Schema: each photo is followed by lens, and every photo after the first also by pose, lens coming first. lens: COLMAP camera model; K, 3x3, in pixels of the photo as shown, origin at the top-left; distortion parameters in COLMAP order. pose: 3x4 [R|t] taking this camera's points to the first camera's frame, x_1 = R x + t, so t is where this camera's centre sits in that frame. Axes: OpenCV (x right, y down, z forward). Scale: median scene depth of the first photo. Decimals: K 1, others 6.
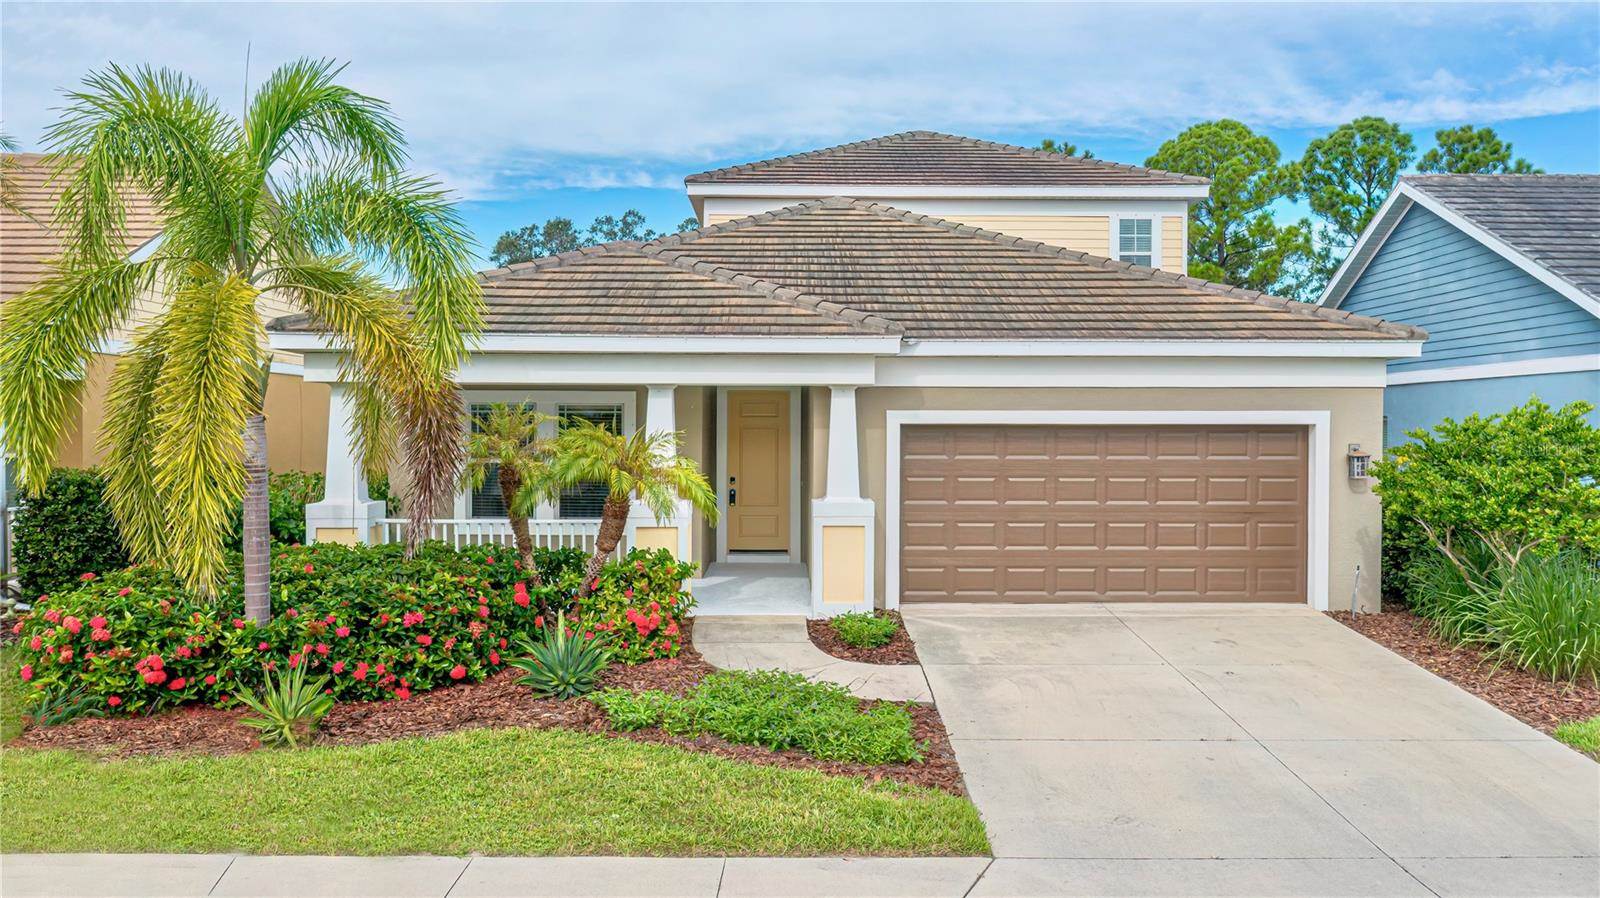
lens RADIAL K [[1254.1, 0, 799.0], [0, 1254.1, 445.1], [0, 0, 1]] dist [-0.012095, 0.001003]
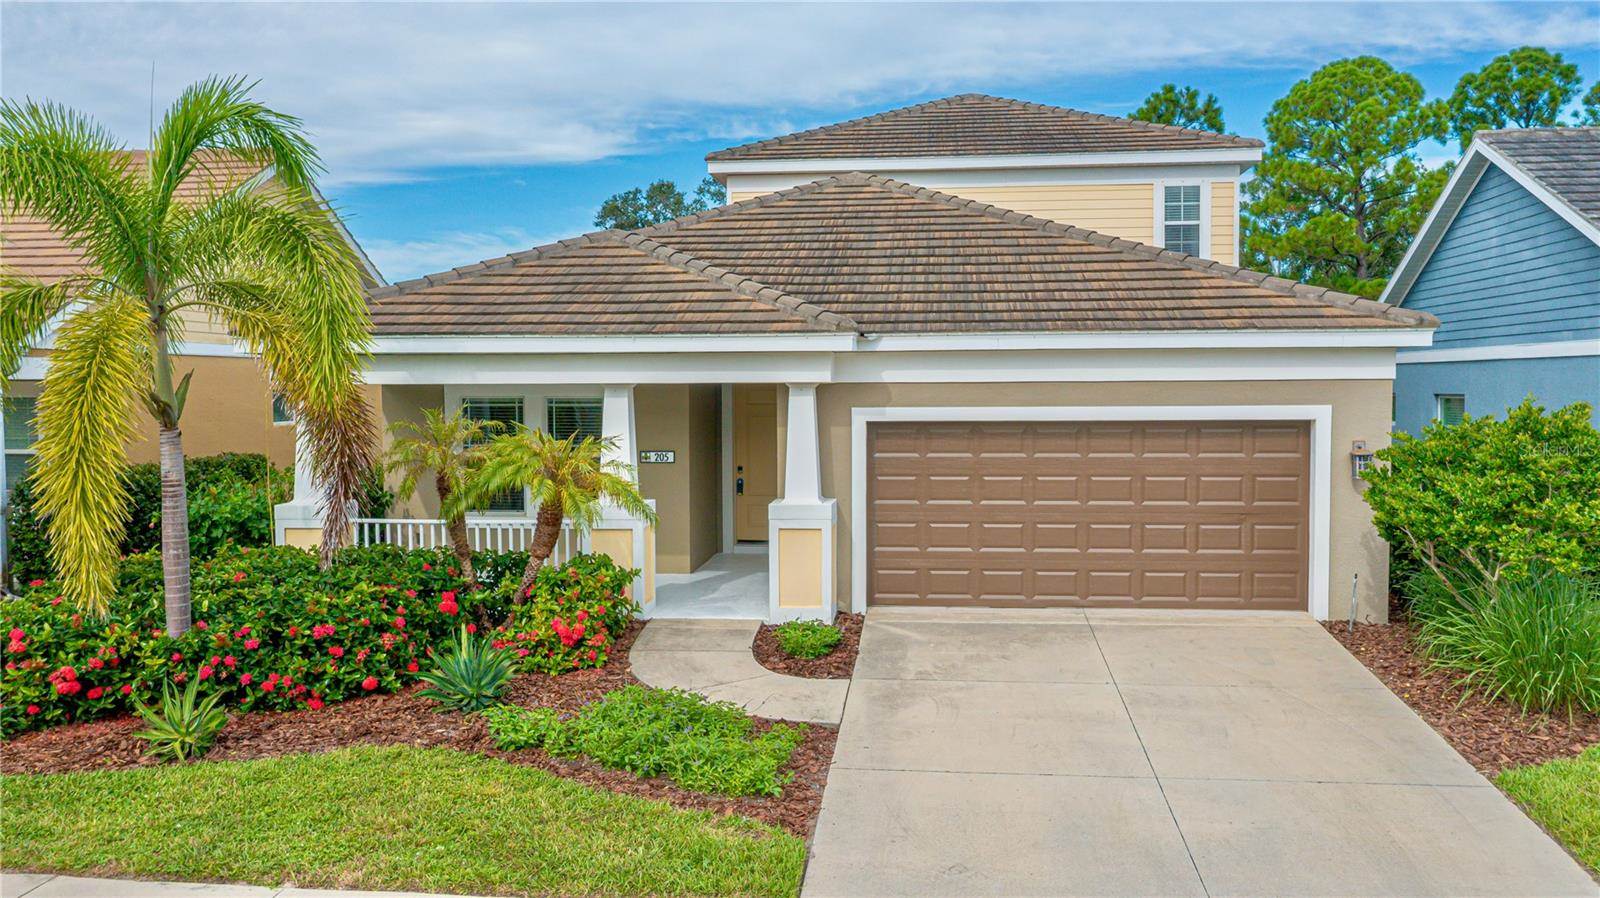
lens RADIAL K [[1284.6, 0, 801.6], [0, 1284.6, 440.0], [0, 0, 1]] dist [-0.010669, -0.000669]
pose [[0.993185, -0.002565, -0.116523, 0.146093], [0.006267, 0.999487, 0.031418, -0.033803], [0.116382, -0.031934, 0.992691, 0.014569]]
